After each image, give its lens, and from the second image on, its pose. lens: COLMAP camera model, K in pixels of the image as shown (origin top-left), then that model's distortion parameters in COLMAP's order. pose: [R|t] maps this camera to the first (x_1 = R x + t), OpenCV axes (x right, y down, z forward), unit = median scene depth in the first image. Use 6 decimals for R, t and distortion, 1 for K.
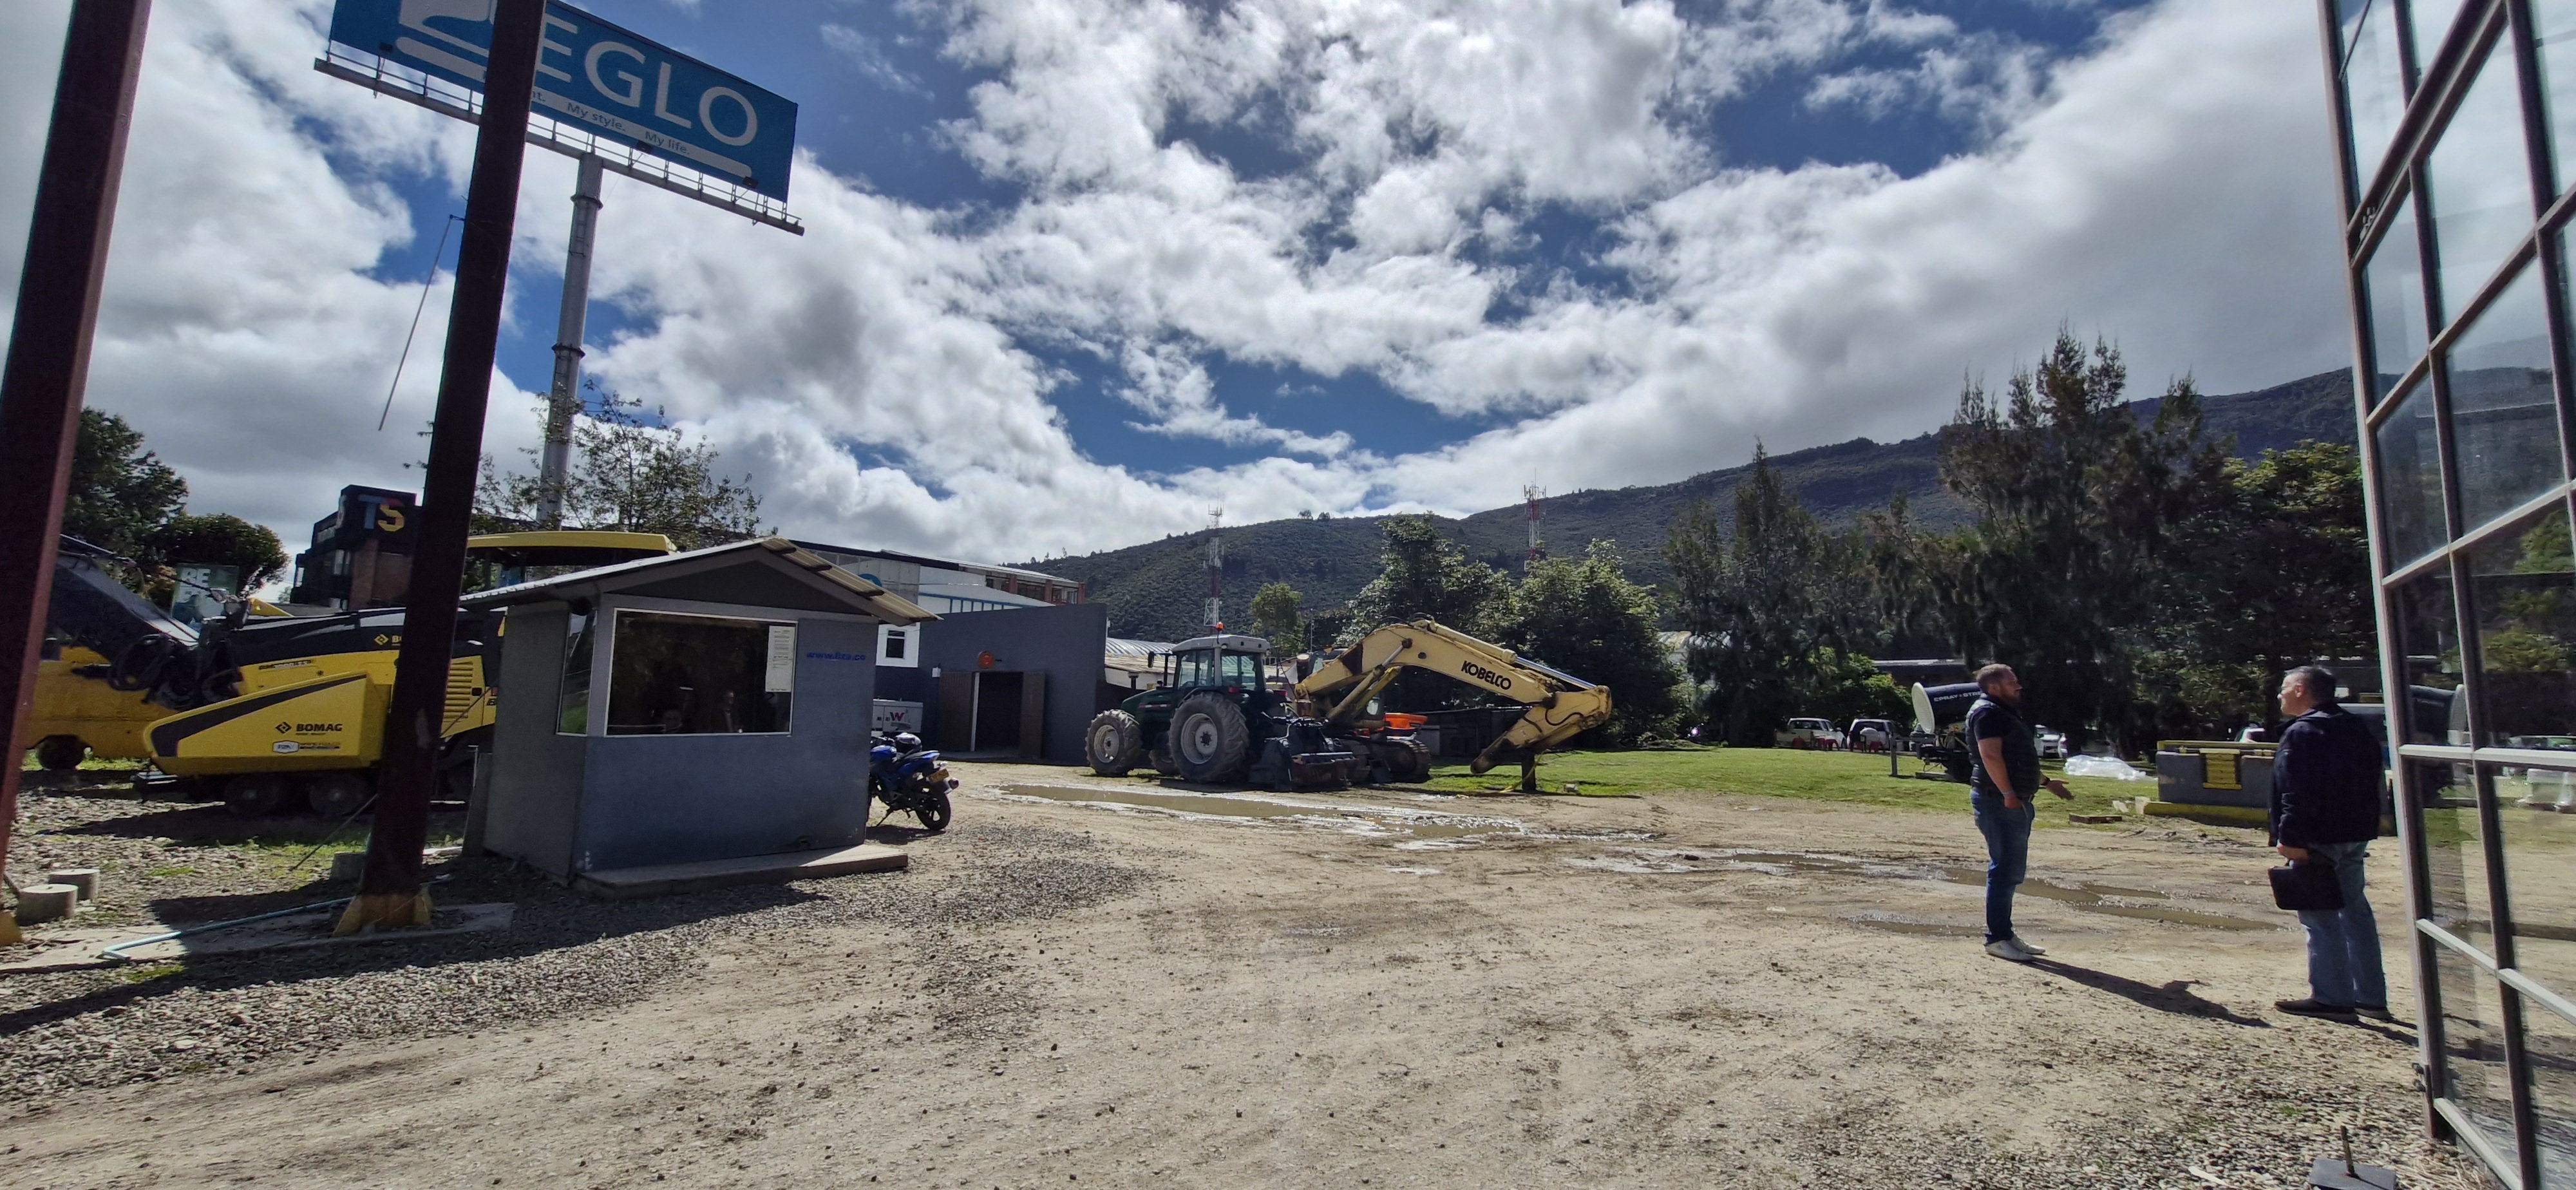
lens RADIAL K [[1014.9, 0, 1289.9], [0, 1014.9, 588.6], [0, 0, 1]] dist [-0.003016, -0.000406]
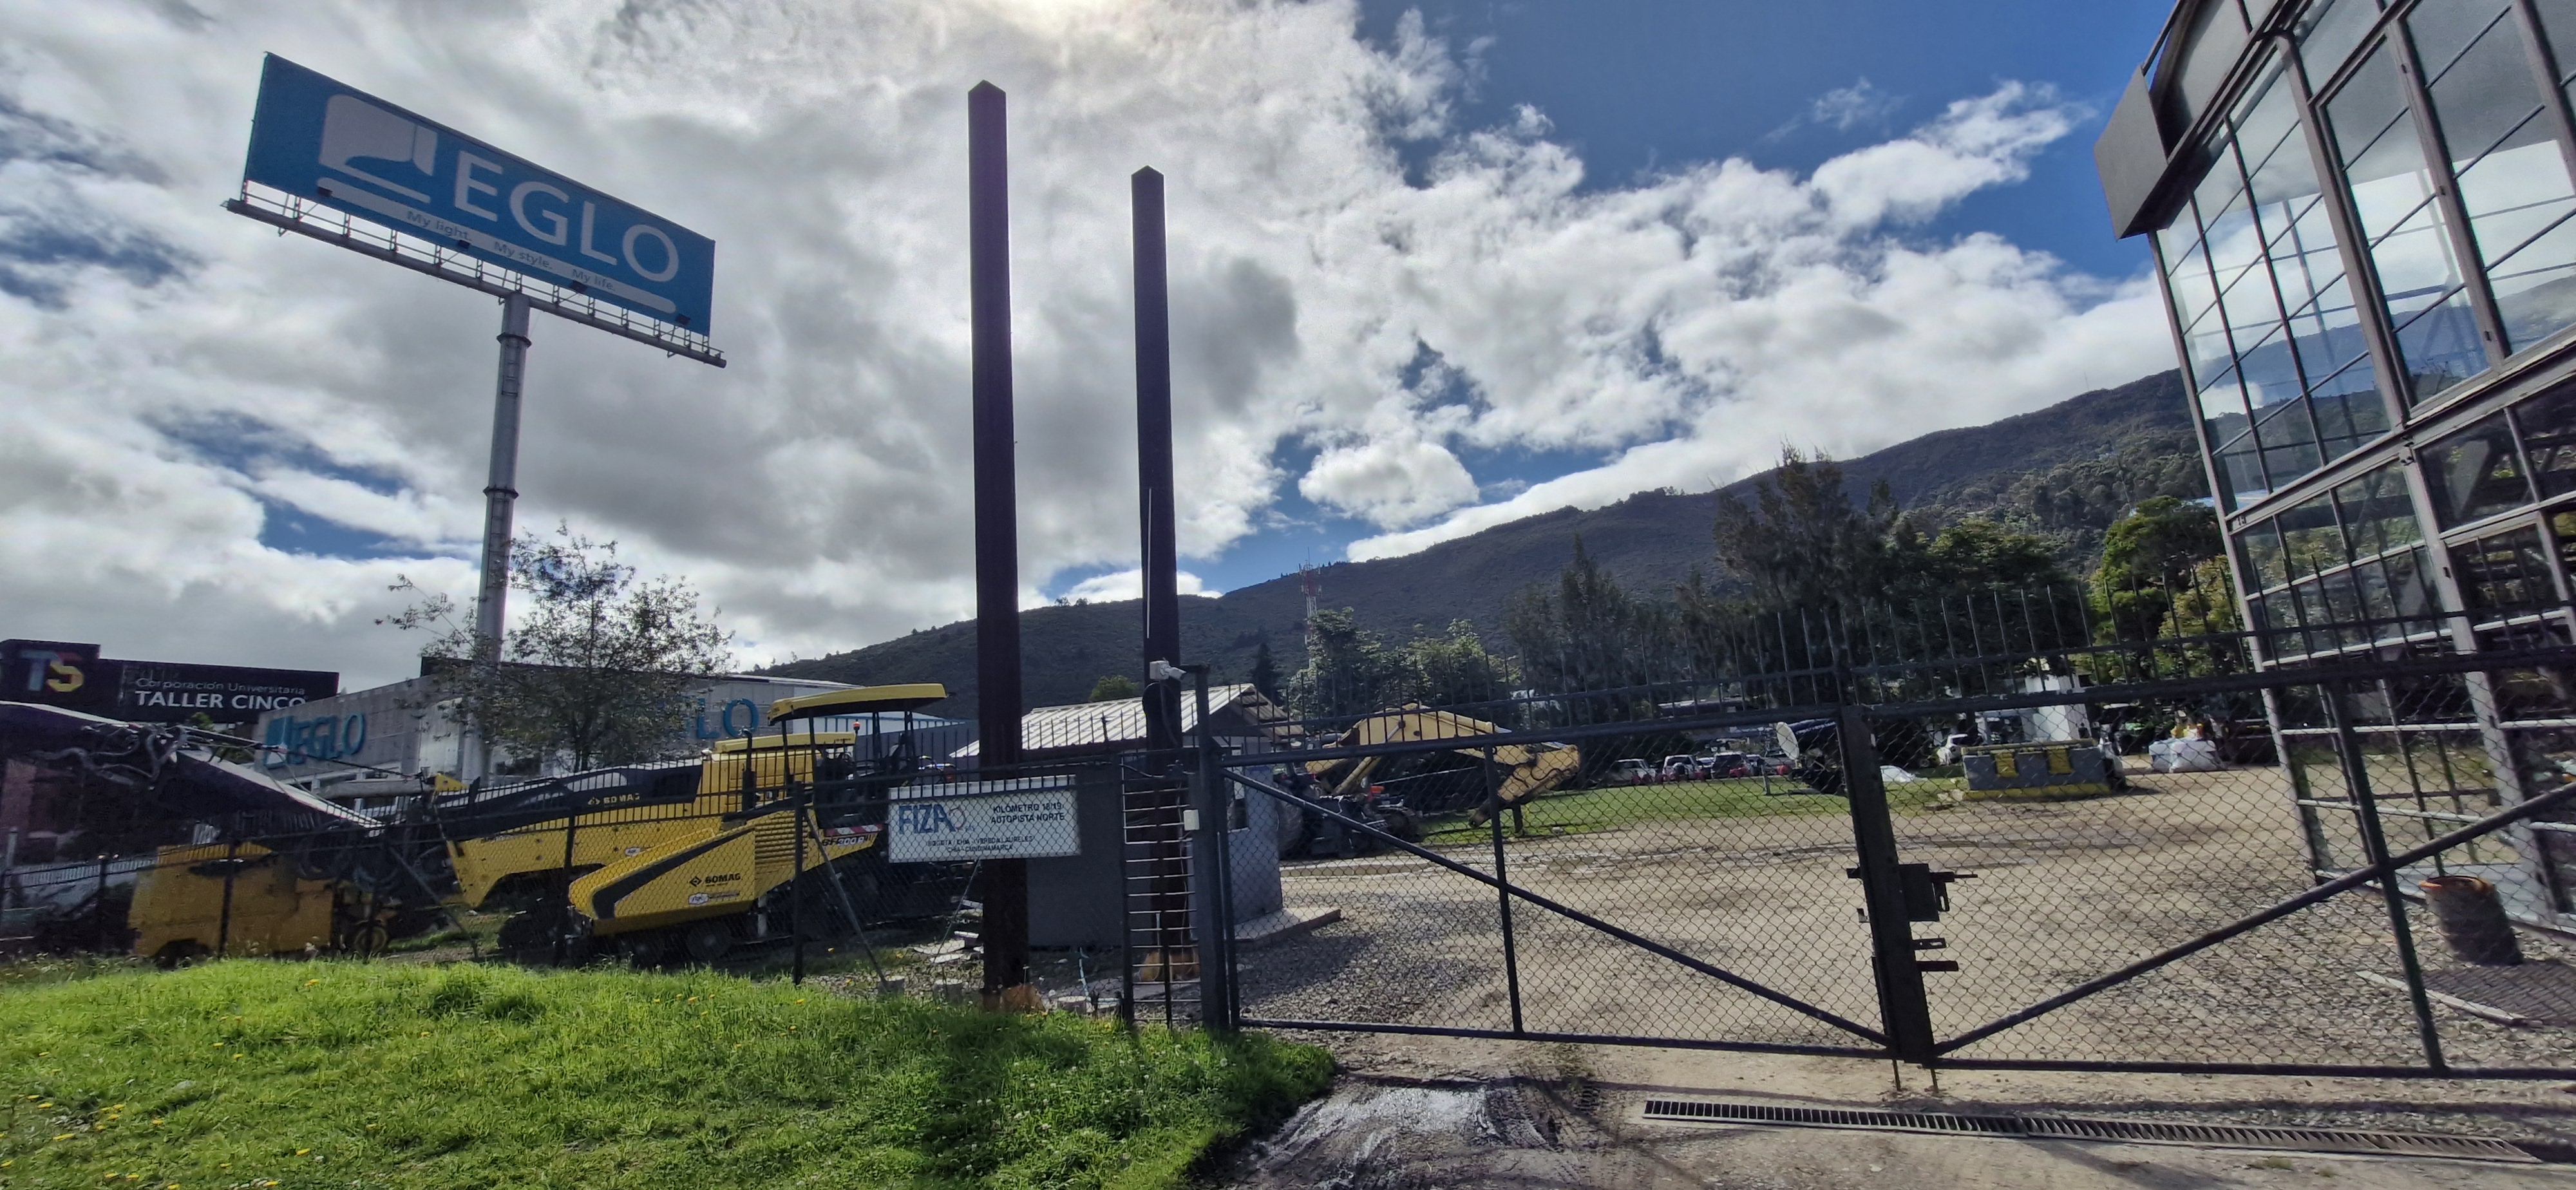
lens RADIAL K [[1014.9, 0, 1287.2], [0, 1014.9, 594.8], [0, 0, 1]] dist [-0.003016, -0.000406]
pose [[0.969831, -0.053729, 0.237785, -0.209125], [0.071011, 0.995374, -0.064716, -0.021166], [-0.233208, 0.079649, 0.969159, -0.095910]]
